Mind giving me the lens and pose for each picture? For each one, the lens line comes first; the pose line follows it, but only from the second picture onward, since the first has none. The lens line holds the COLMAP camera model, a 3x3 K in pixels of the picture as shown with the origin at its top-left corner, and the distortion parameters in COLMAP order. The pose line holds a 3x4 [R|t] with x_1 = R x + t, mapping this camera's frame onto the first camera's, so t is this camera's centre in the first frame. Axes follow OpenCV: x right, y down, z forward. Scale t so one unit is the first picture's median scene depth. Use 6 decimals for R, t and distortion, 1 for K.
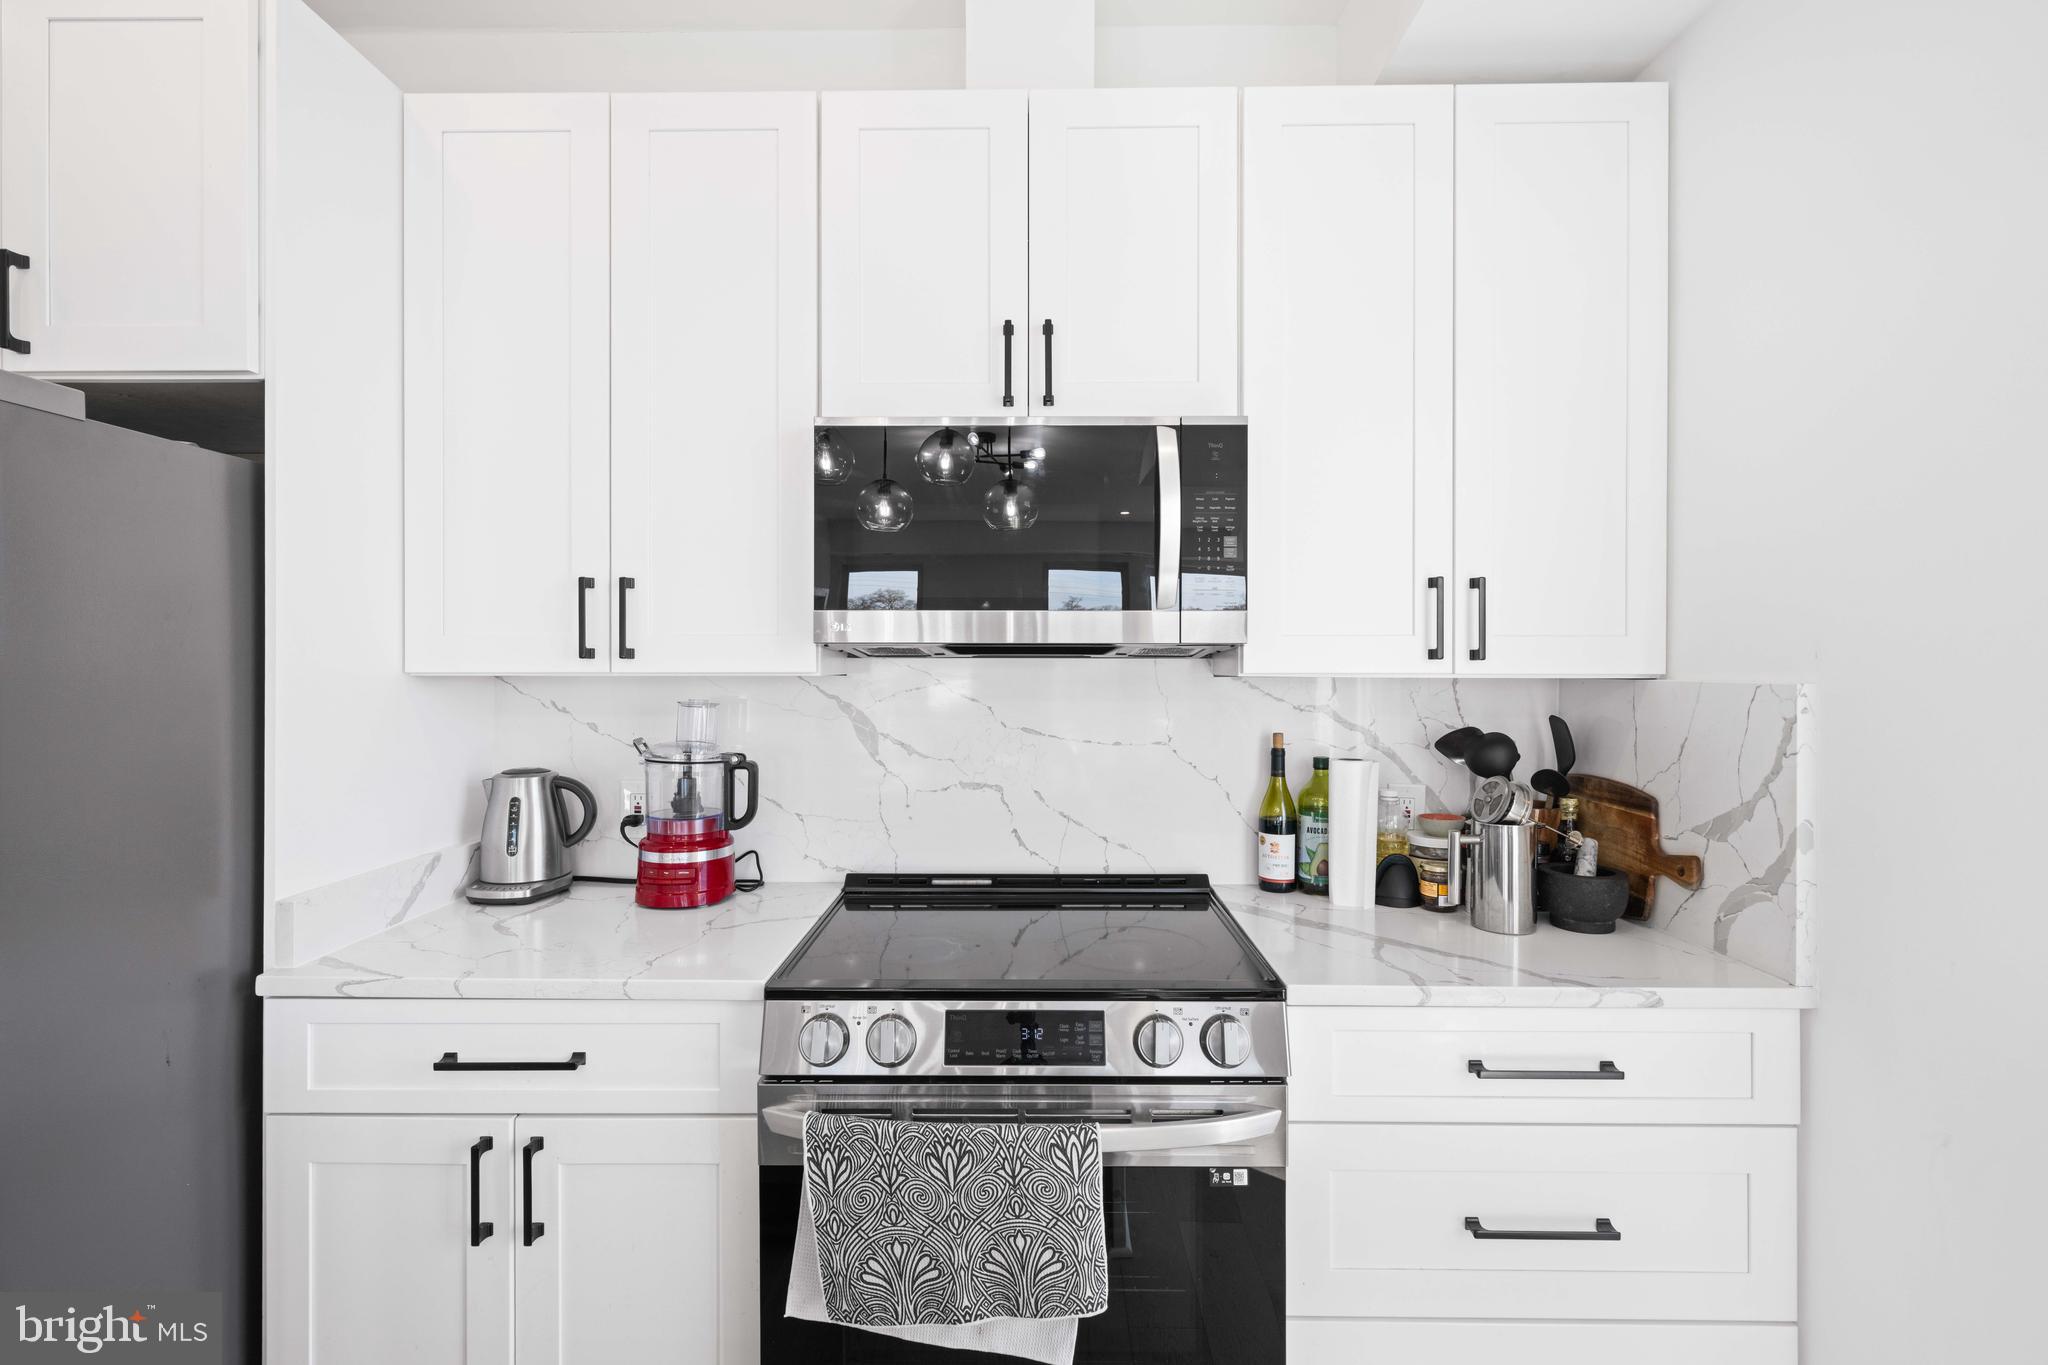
lens RADIAL K [[995.3, 0, 1025.7], [0, 995.3, 679.6], [0, 0, 1]] dist [0.020490, 0.000612]
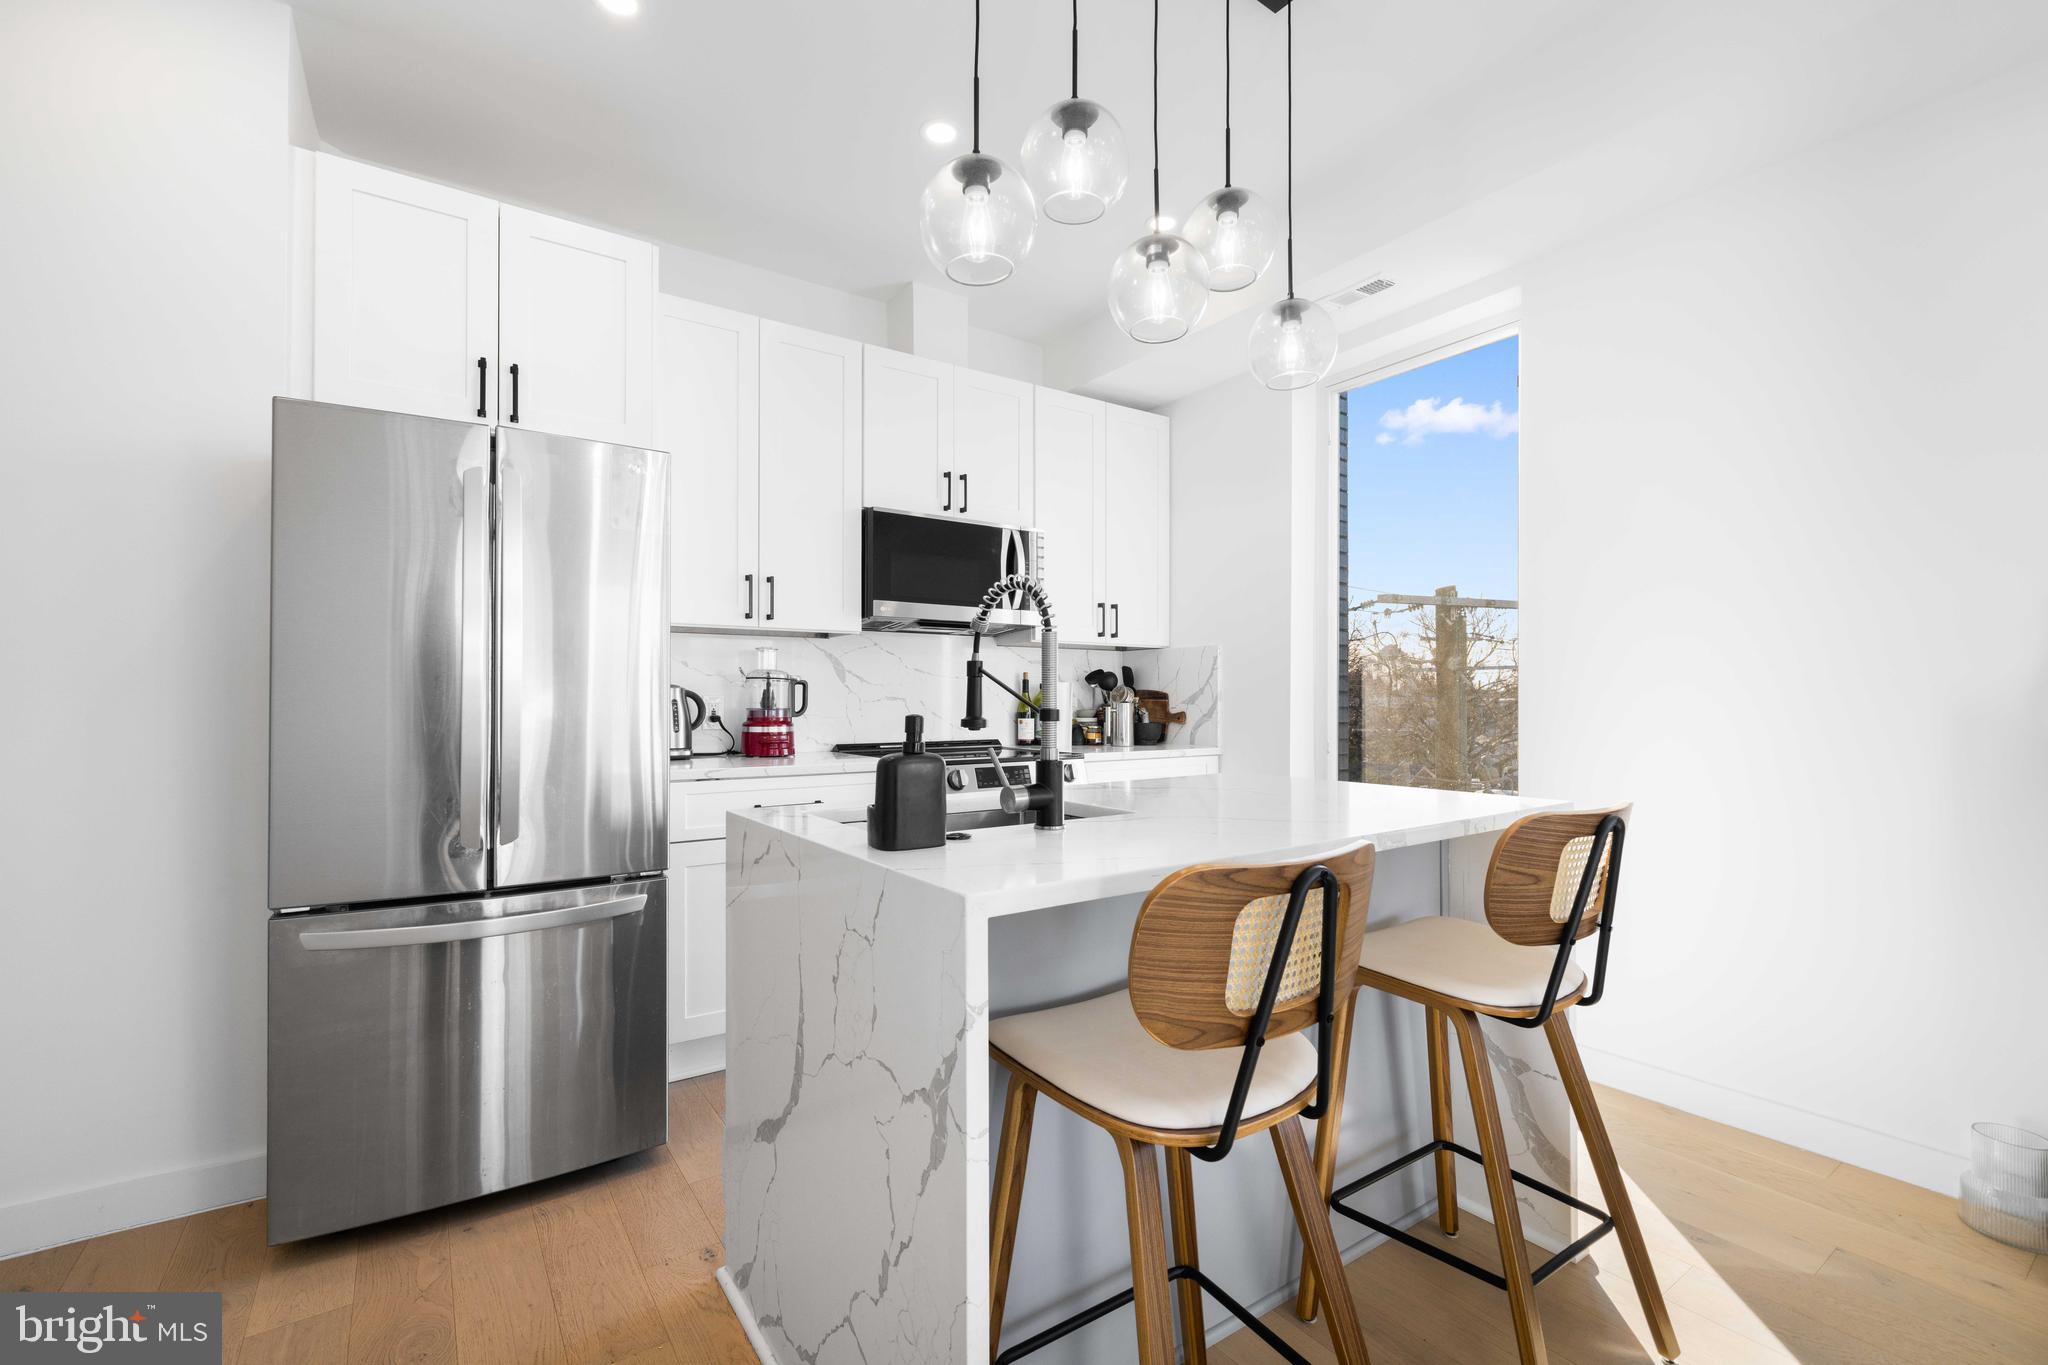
lens RADIAL K [[878.0, 0, 1023.0], [0, 878.0, 688.3], [0, 0, 1]] dist [-0.000740, -0.000010]
pose [[0.820697, 0.009667, 0.571282, -0.899872], [0.010579, 0.999428, -0.032110, 0.159051], [-0.571265, 0.032397, 0.820126, -0.601813]]
